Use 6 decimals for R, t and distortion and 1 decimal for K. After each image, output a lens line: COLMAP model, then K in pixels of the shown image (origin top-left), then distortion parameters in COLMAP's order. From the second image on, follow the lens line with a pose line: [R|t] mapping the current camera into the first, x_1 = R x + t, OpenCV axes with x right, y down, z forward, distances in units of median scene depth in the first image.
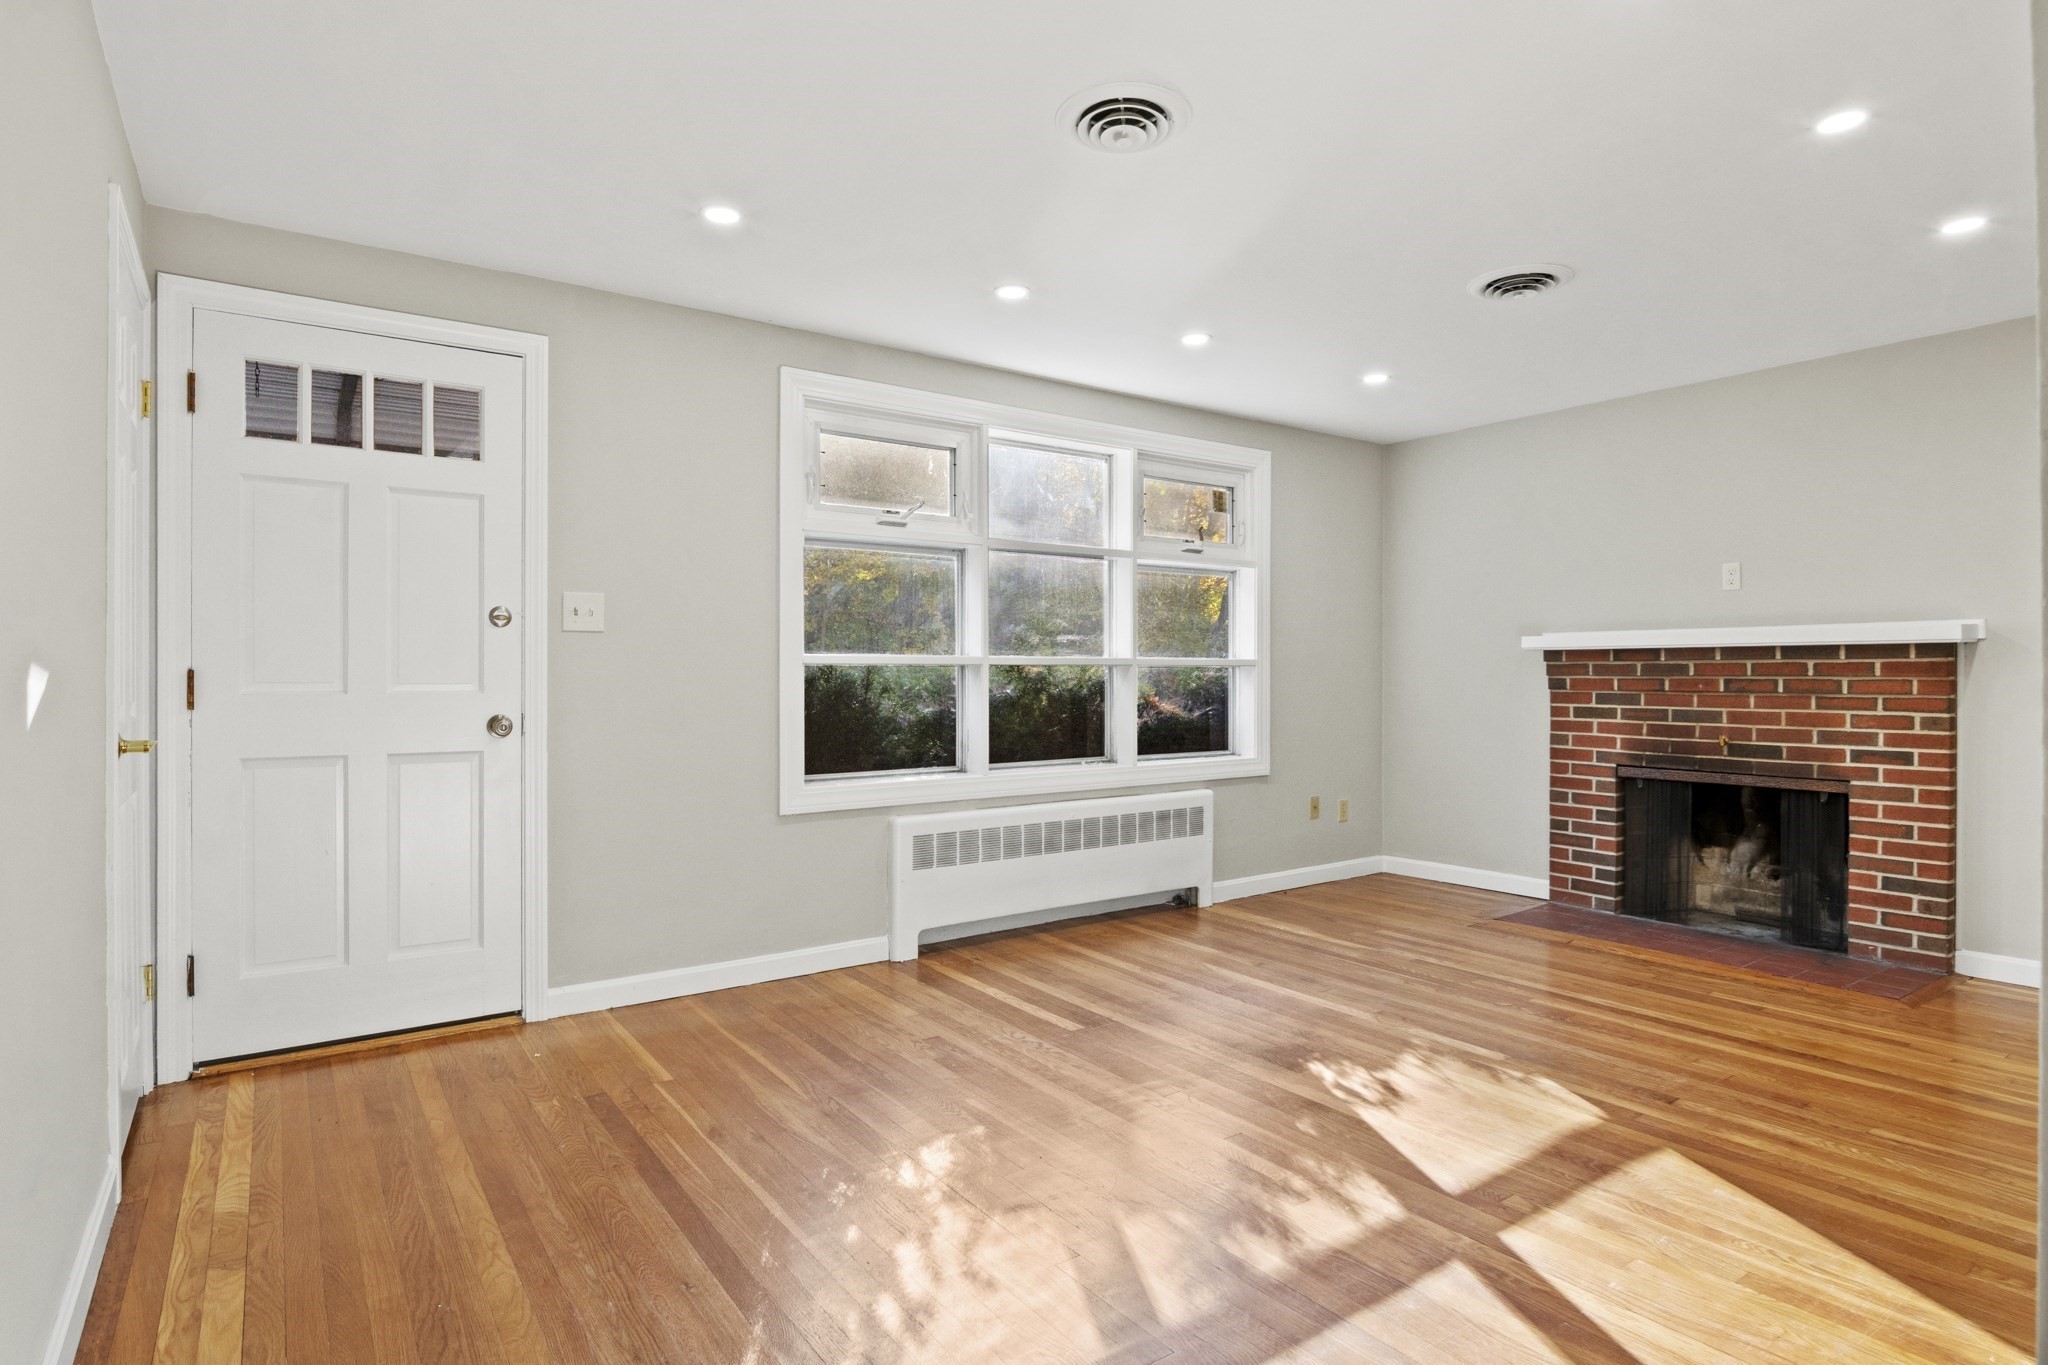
lens RADIAL K [[1069.0, 0, 1047.6], [0, 1069.0, 681.2], [0, 0, 1]] dist [-0.000282, -0.000065]
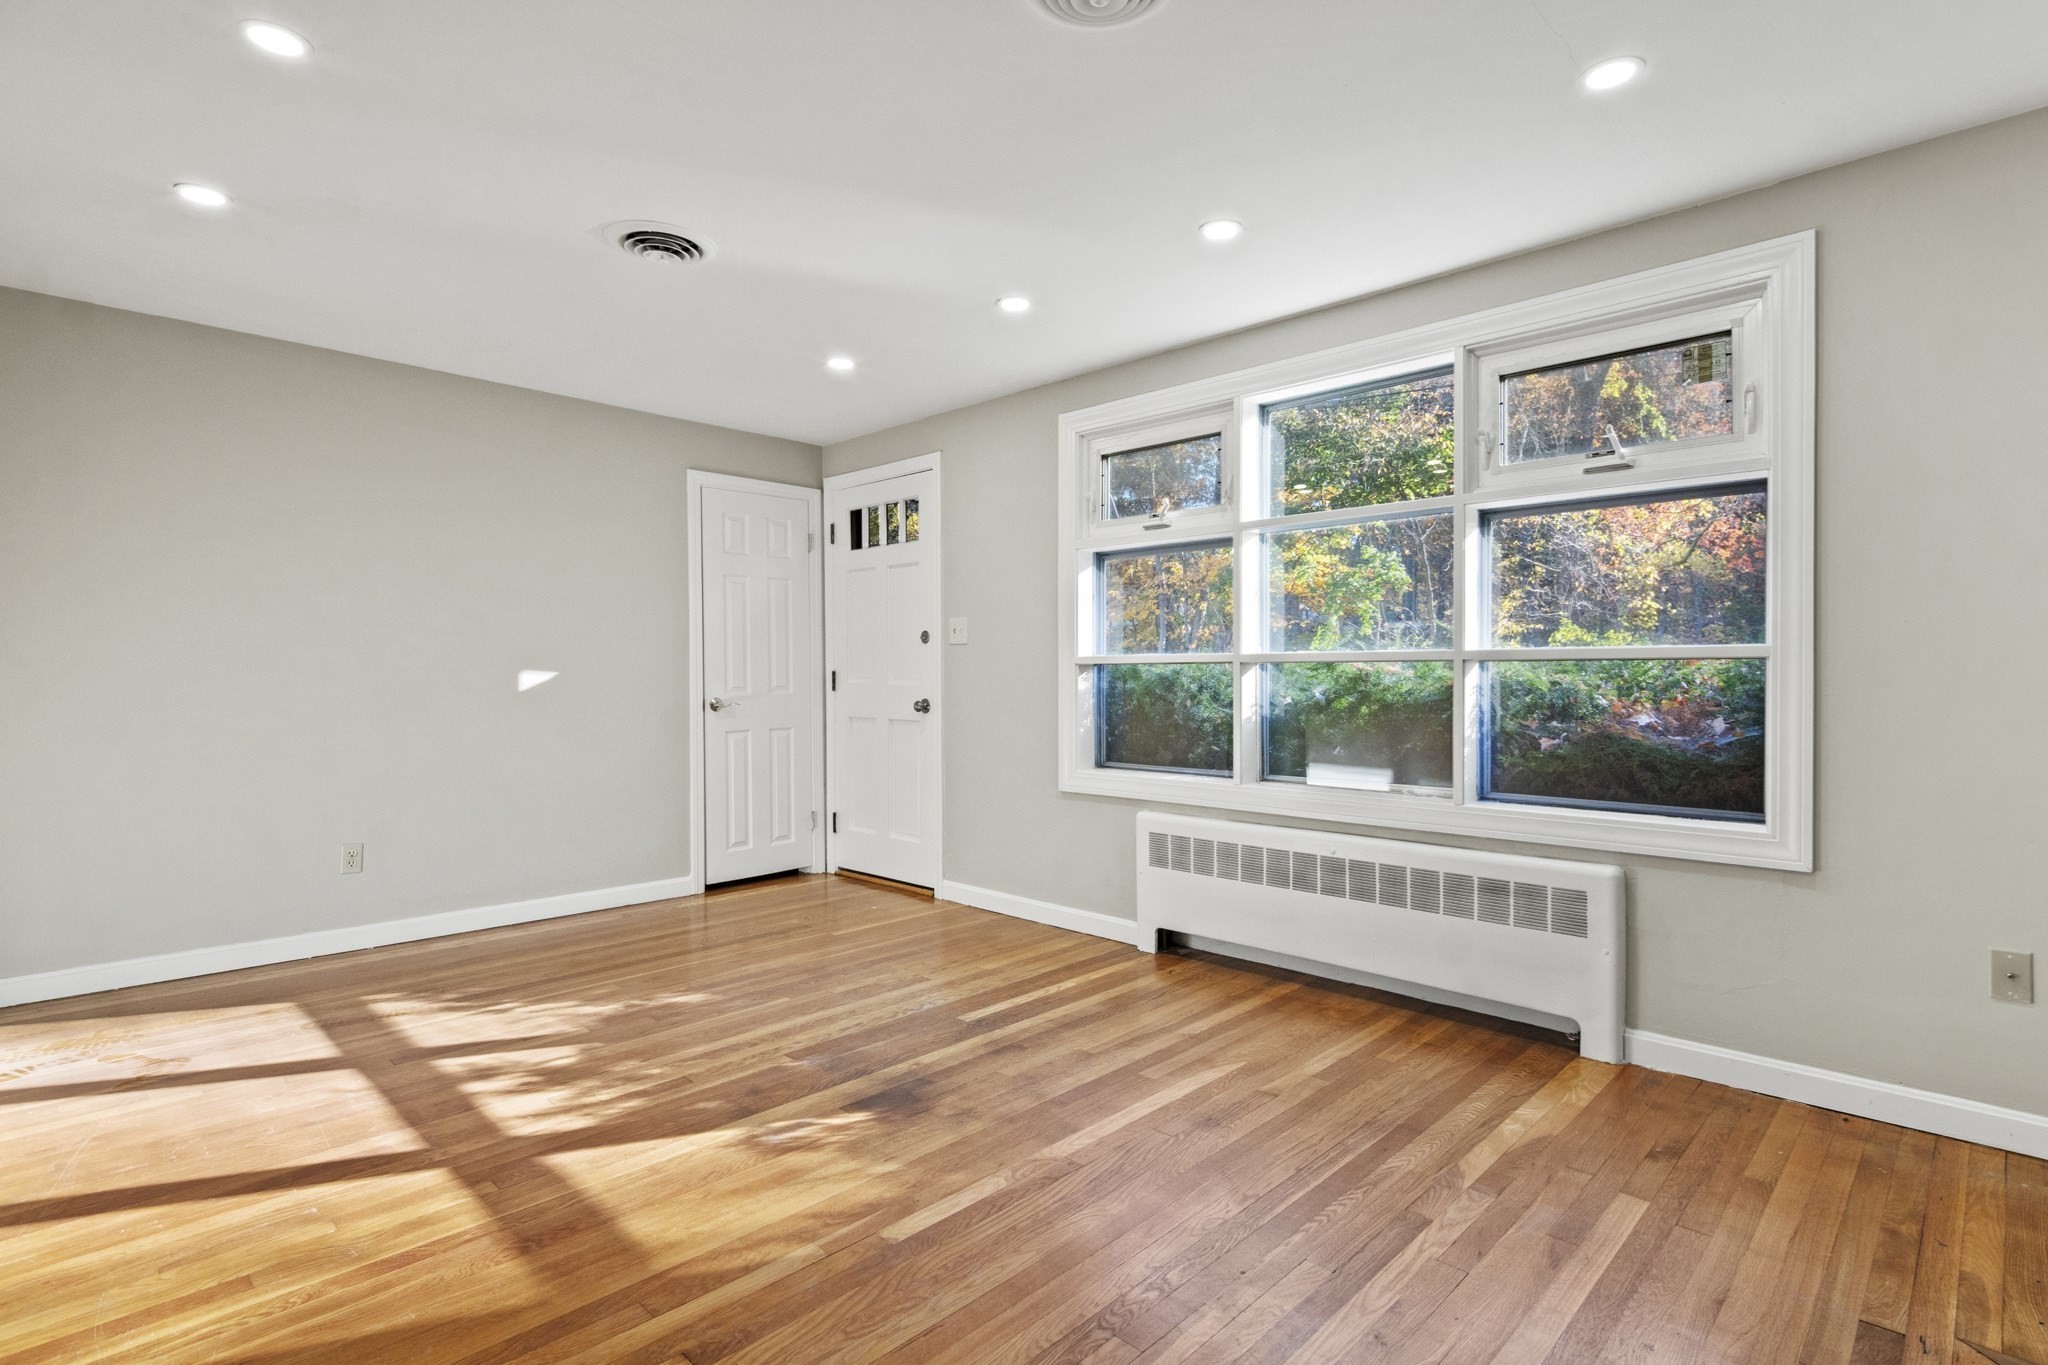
lens RADIAL K [[1024.3, 0, 1046.7], [0, 1024.3, 681.8], [0, 0, 1]] dist [-0.004341, -0.000542]
pose [[0.165505, 0.007891, -0.986177, 0.803705], [-0.006810, 0.999953, 0.006858, -0.003780], [0.986185, 0.005581, 0.165551, 0.730817]]
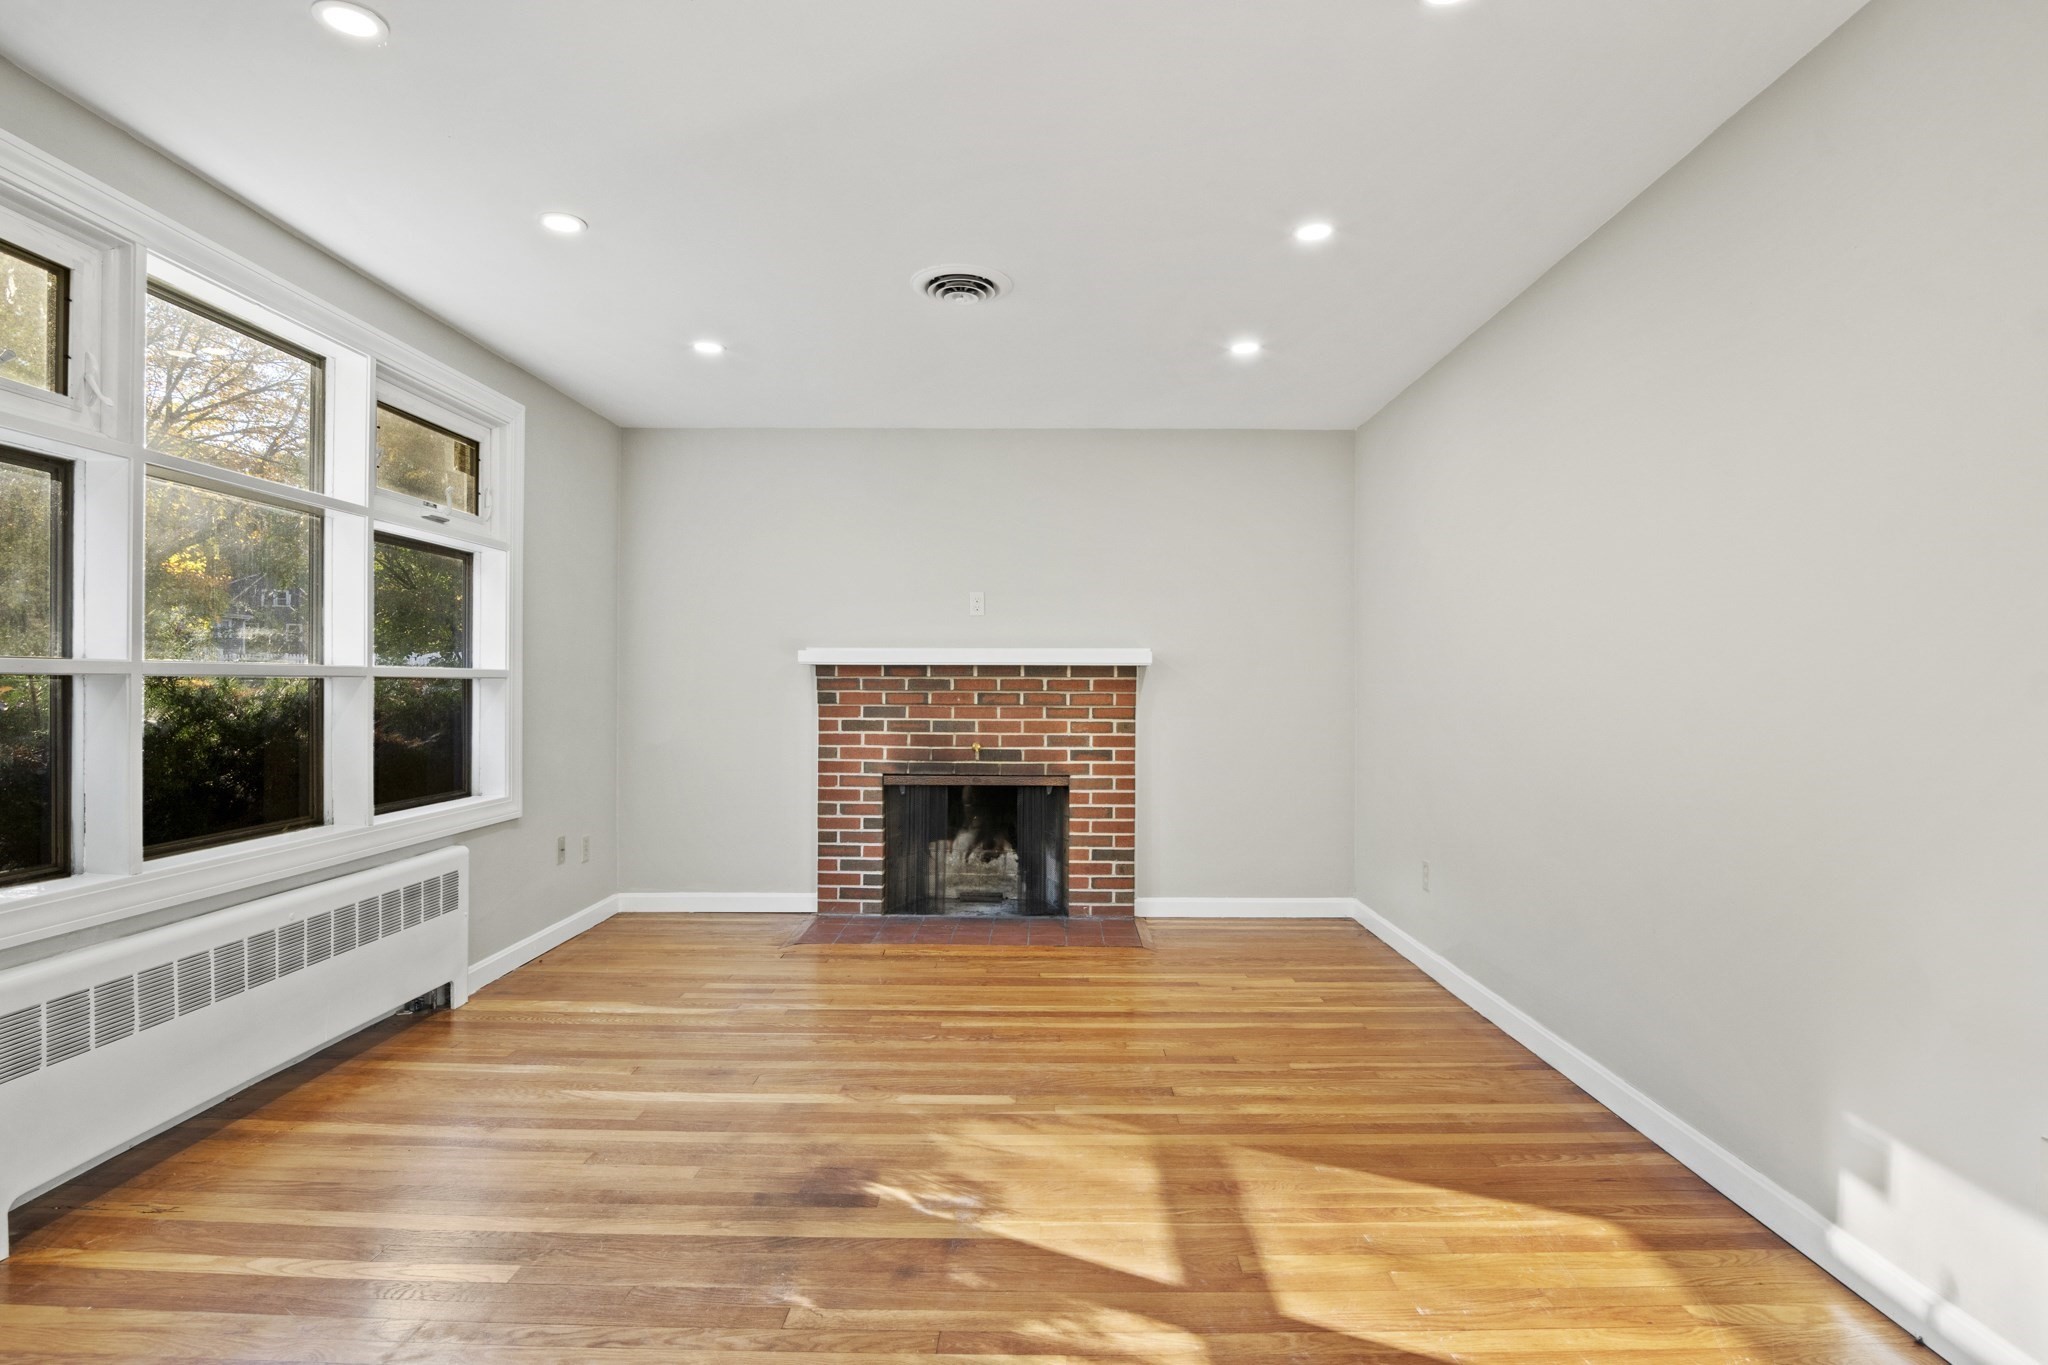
lens RADIAL K [[1001.5, 0, 1033.3], [0, 1001.5, 685.4], [0, 0, 1]] dist [-0.002236, -0.011266]
pose [[0.603681, 0.000588, 0.797226, -0.196350], [0.001743, 0.999996, -0.002058, -0.008655], [-0.797224, 0.002632, 0.603678, 0.330824]]
